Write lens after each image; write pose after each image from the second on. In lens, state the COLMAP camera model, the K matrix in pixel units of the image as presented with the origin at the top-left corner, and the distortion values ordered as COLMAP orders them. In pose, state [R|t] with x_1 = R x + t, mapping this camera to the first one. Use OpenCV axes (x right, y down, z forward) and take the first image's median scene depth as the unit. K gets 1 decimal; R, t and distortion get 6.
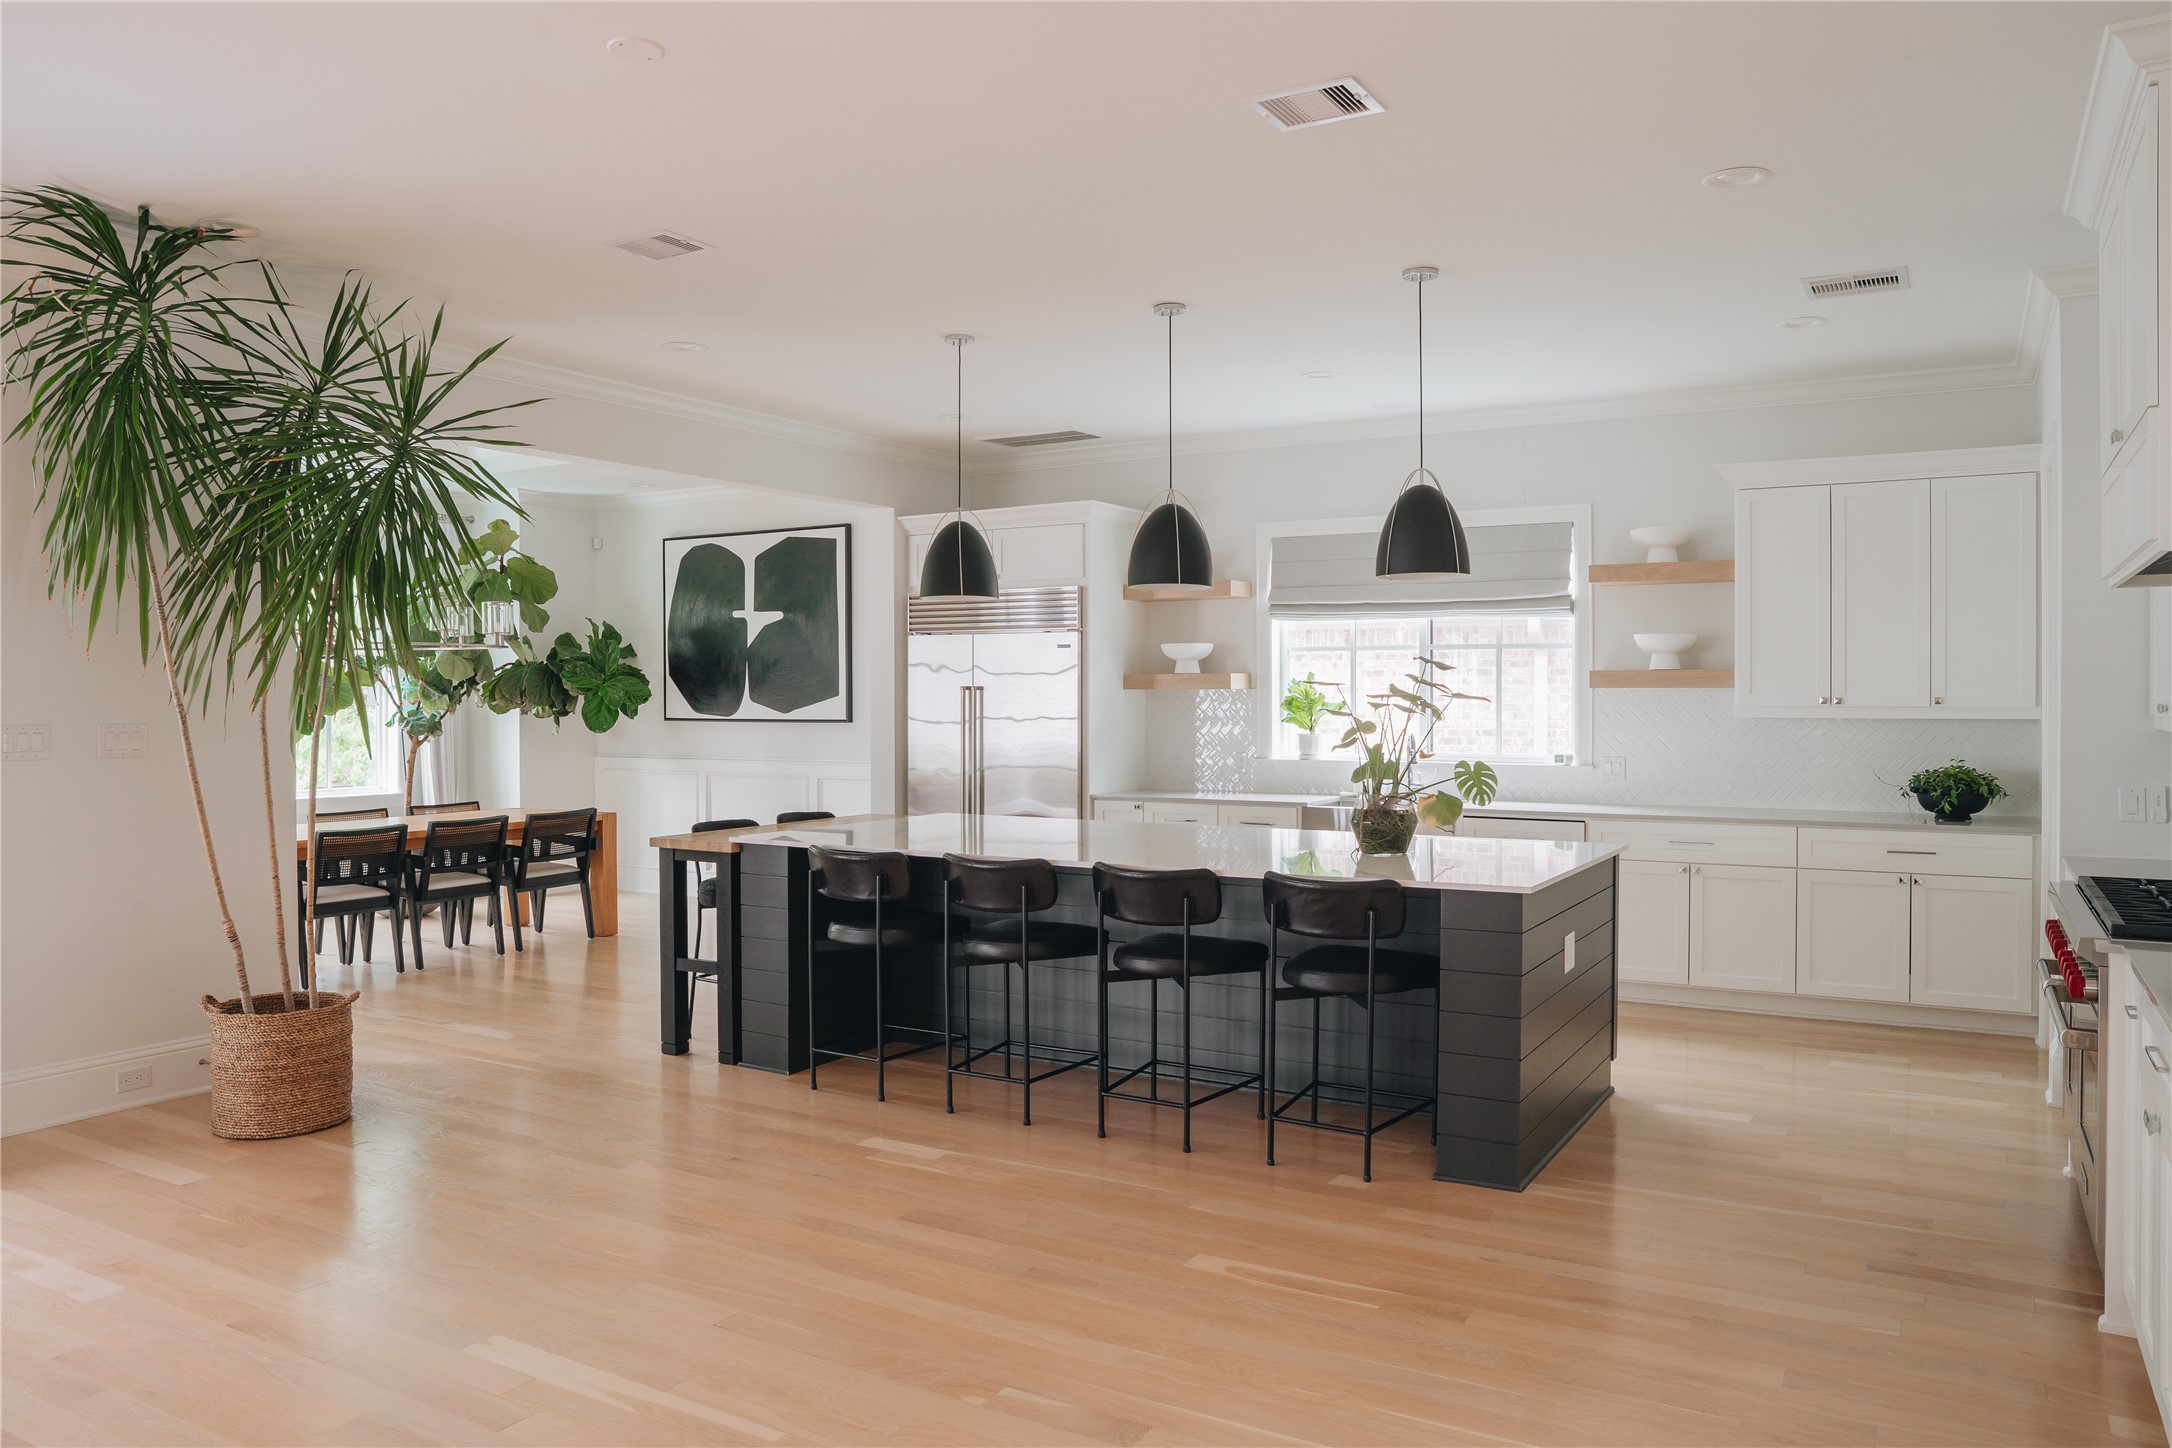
lens RADIAL K [[1521.8, 0, 1099.5], [0, 1521.8, 703.6], [0, 0, 1]] dist [-0.082159, 0.044091]
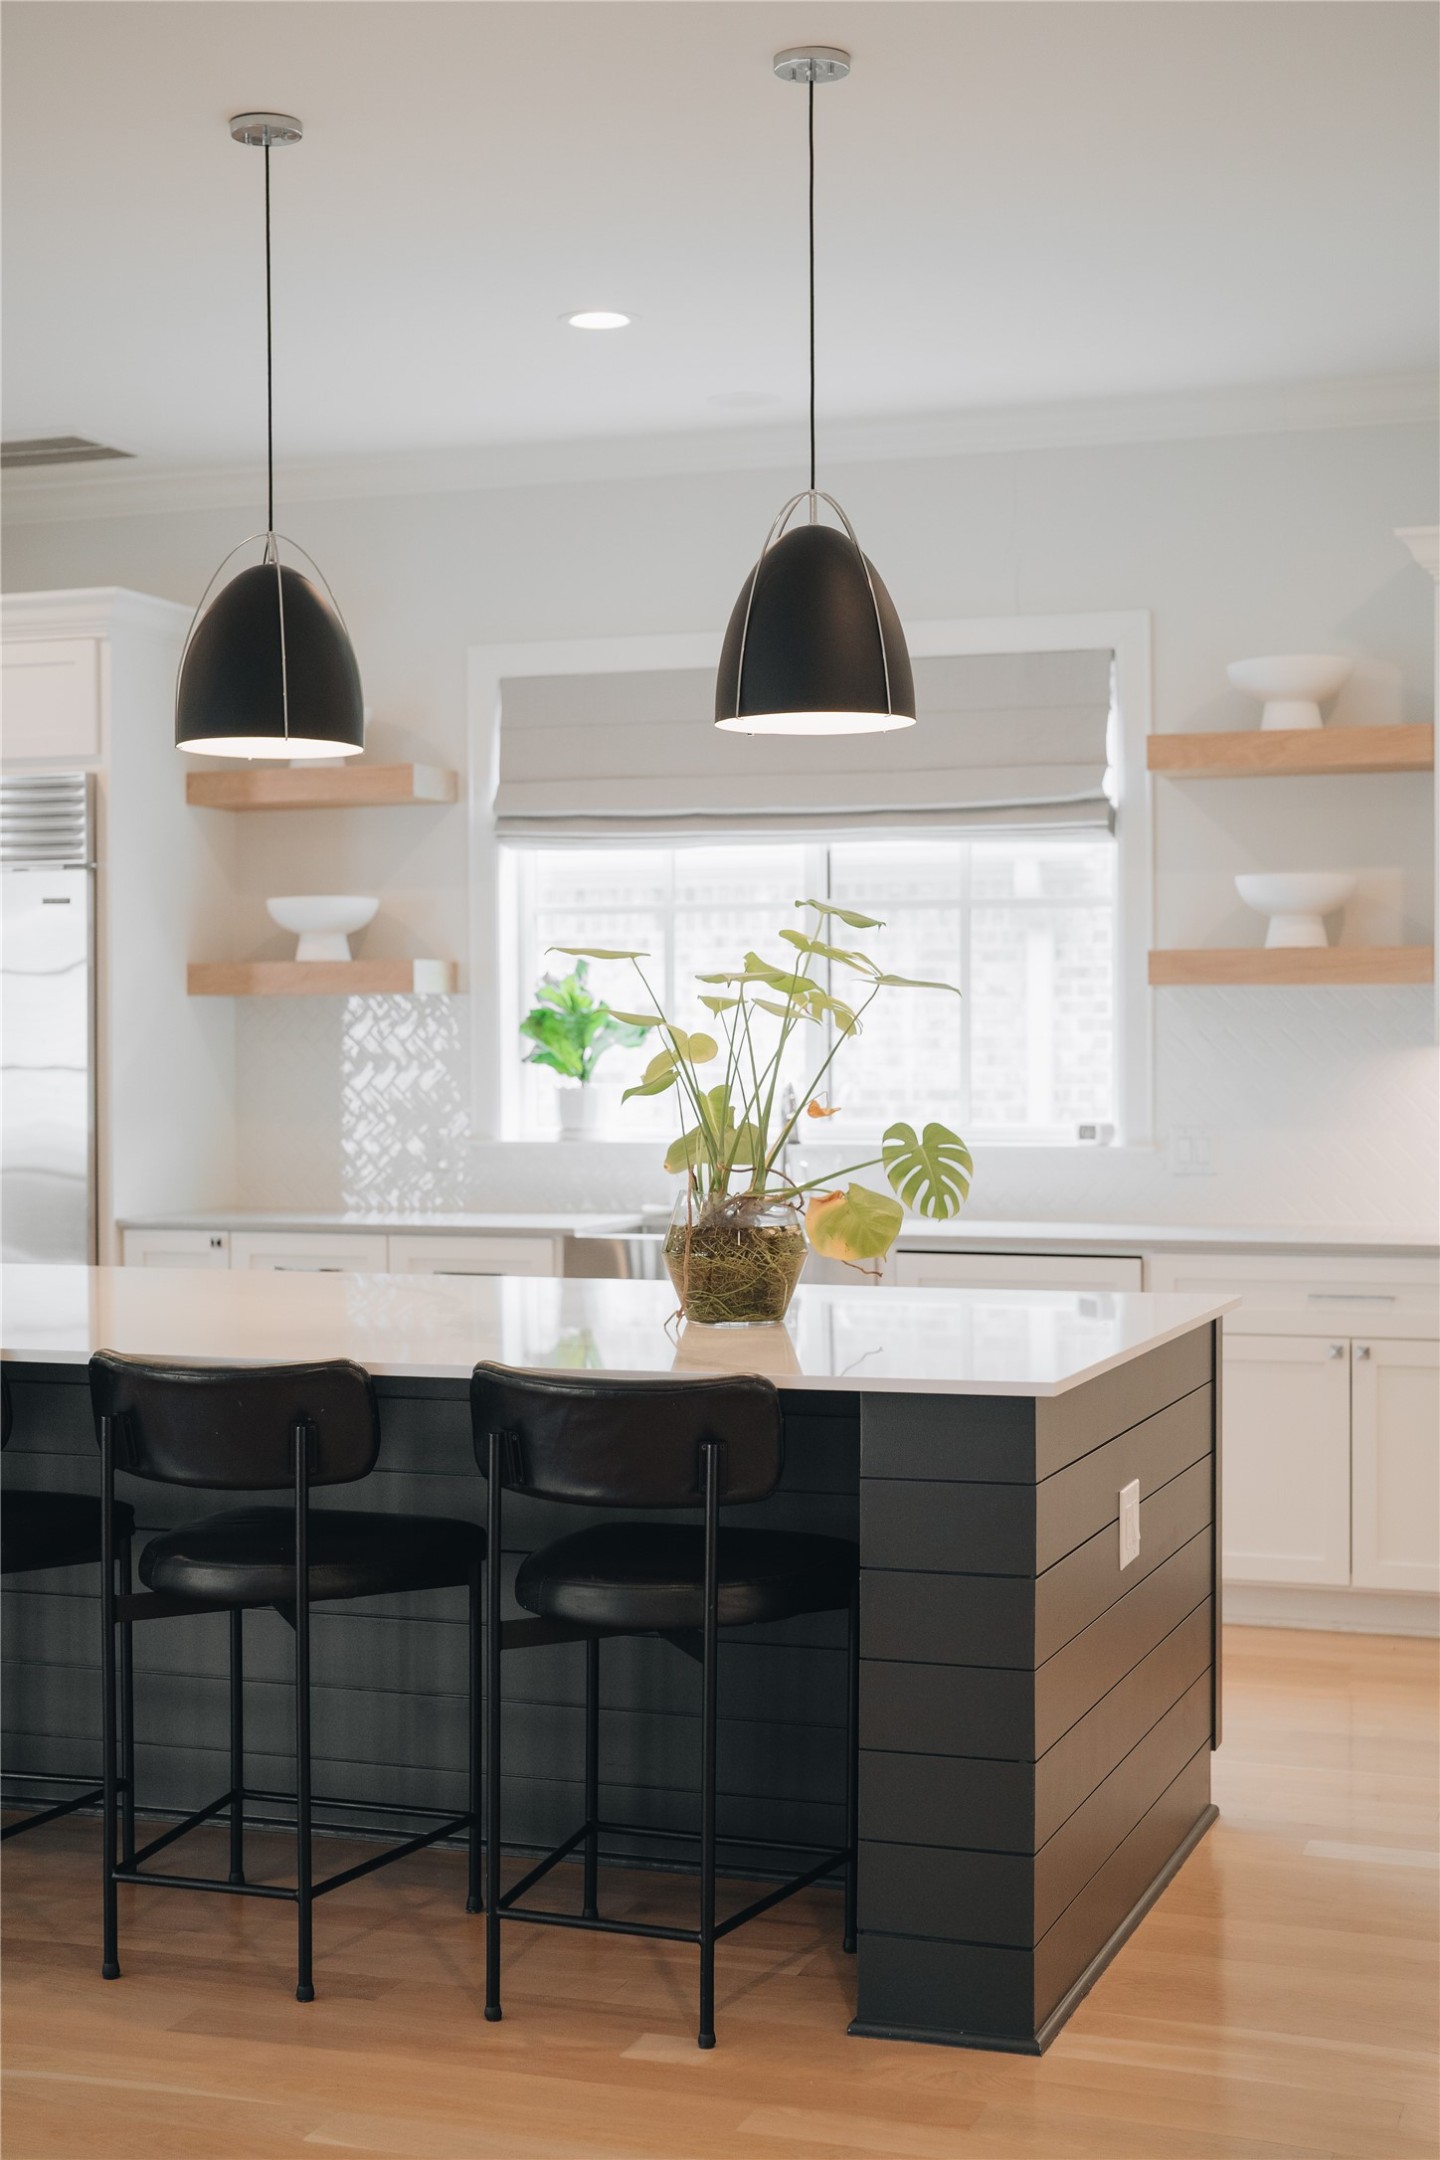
lens RADIAL K [[3073.4, 0, 700.5], [0, 3073.4, 1077.7], [0, 0, 1]] dist [0.036042, 0.000000]
pose [[0.984658, -0.006544, 0.174375, 0.013073], [0.004638, 0.999925, 0.011336, 0.013113], [-0.174436, -0.010353, 0.984614, 0.073255]]
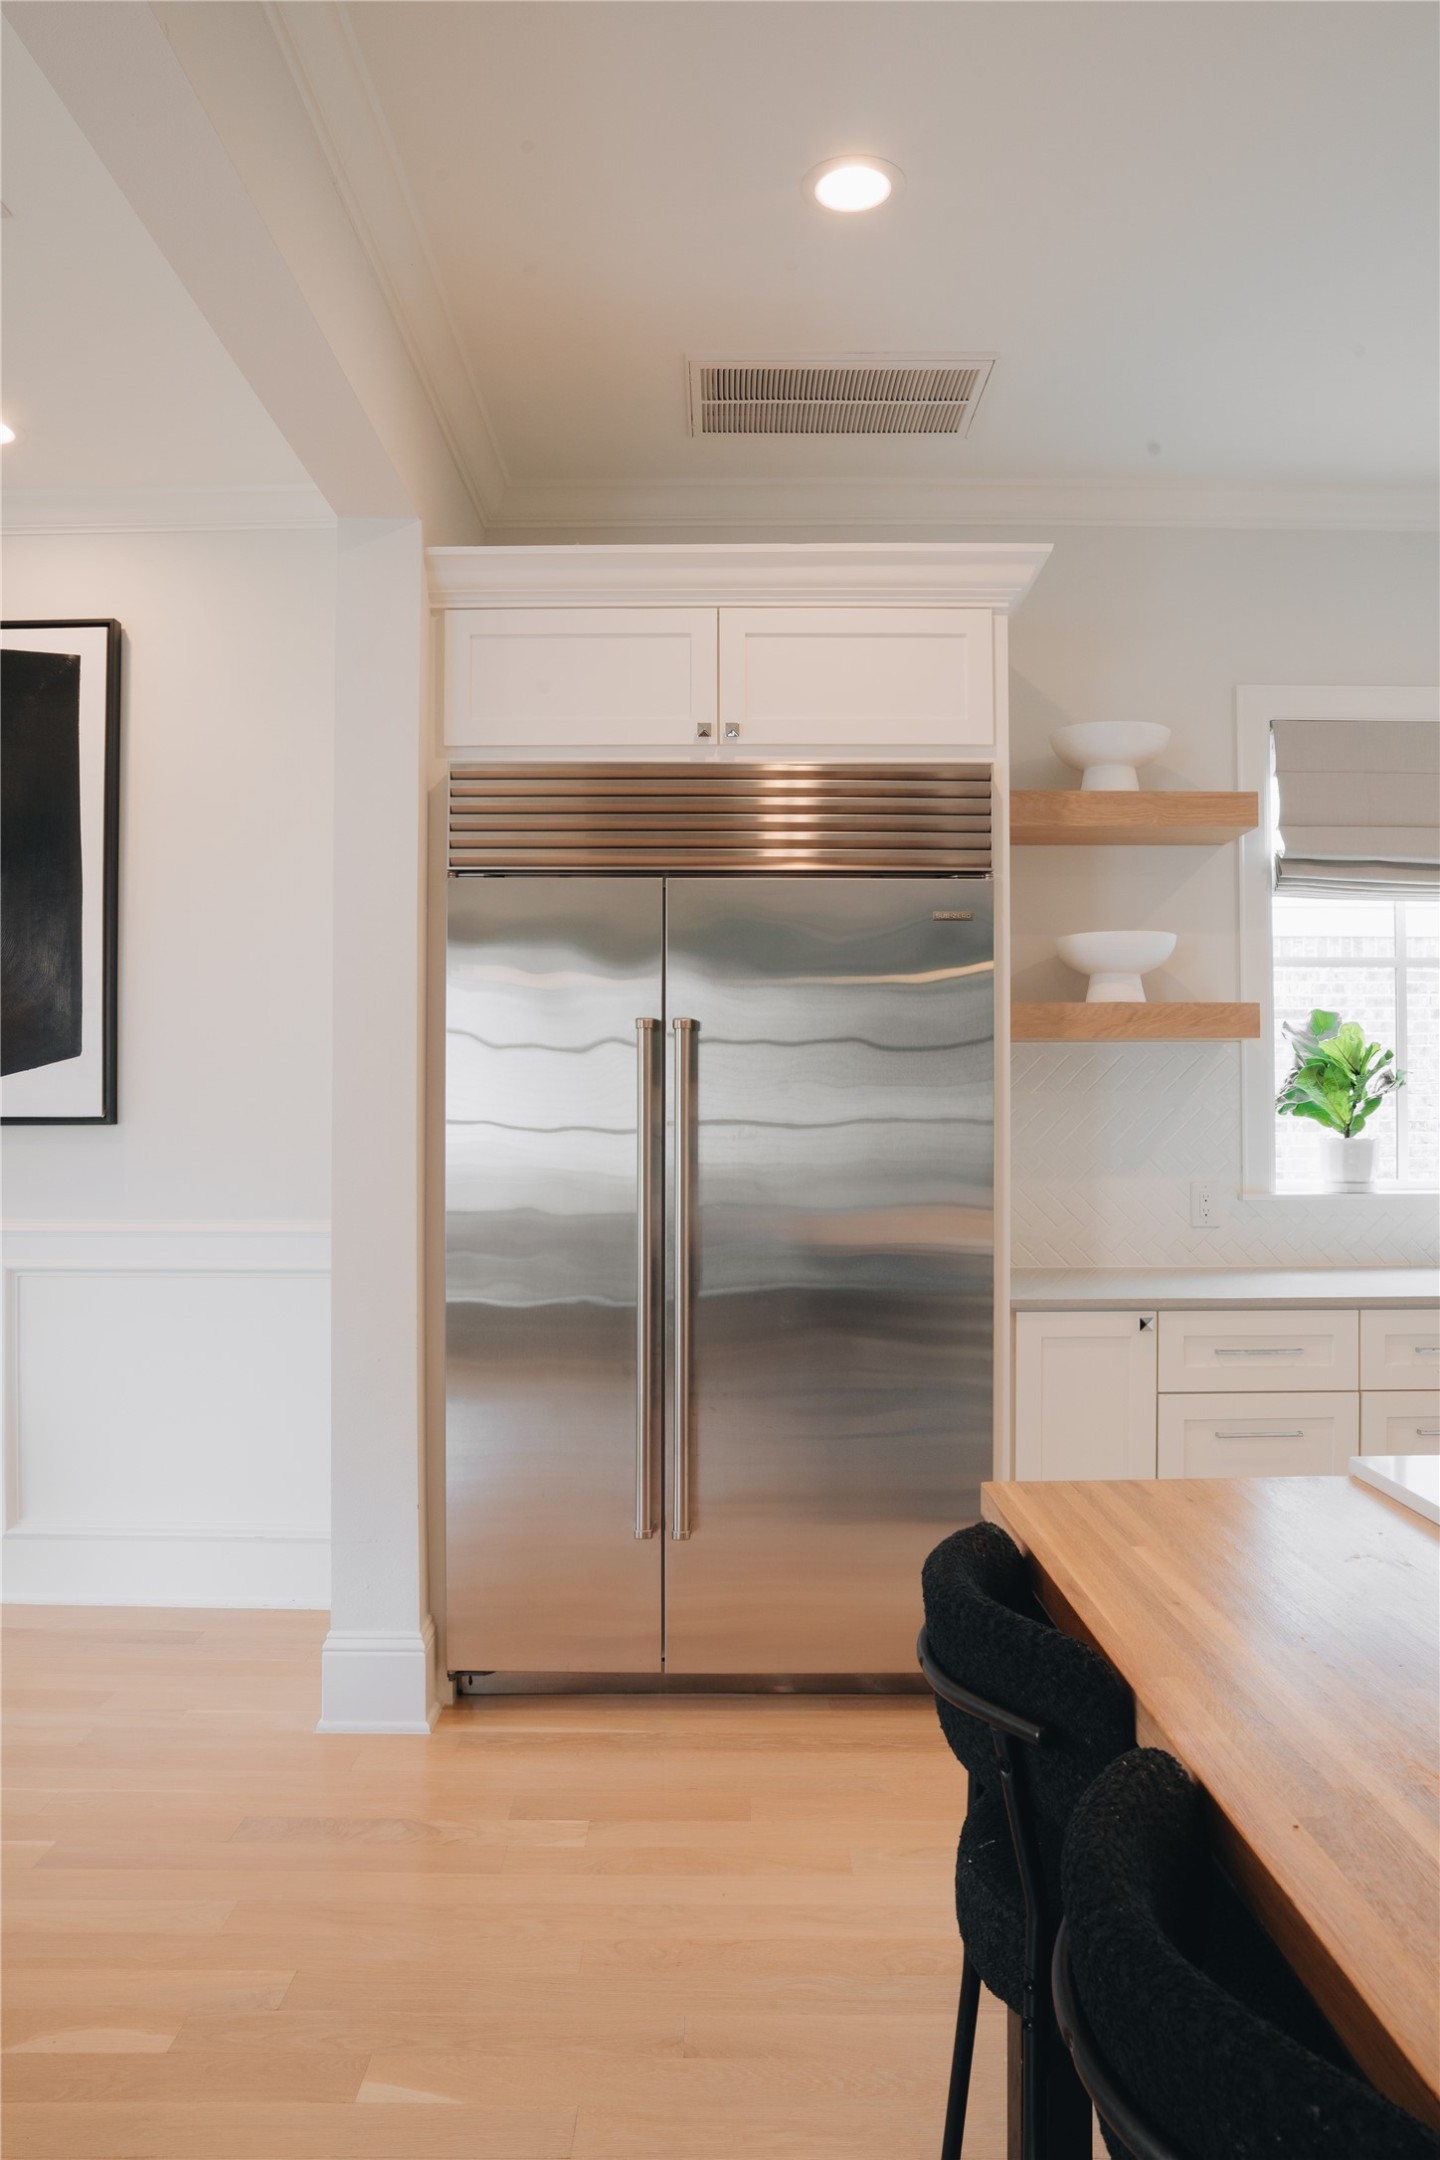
lens RADIAL K [[1513.4, 0, 734.9], [0, 1513.4, 1099.6], [0, 0, 1]] dist [-0.082159, 0.044091]
pose [[0.866377, 0.003124, 0.499381, -0.554079], [0.000962, 0.999968, -0.007924, 0.023965], [-0.499390, 0.007346, 0.866346, 1.475417]]
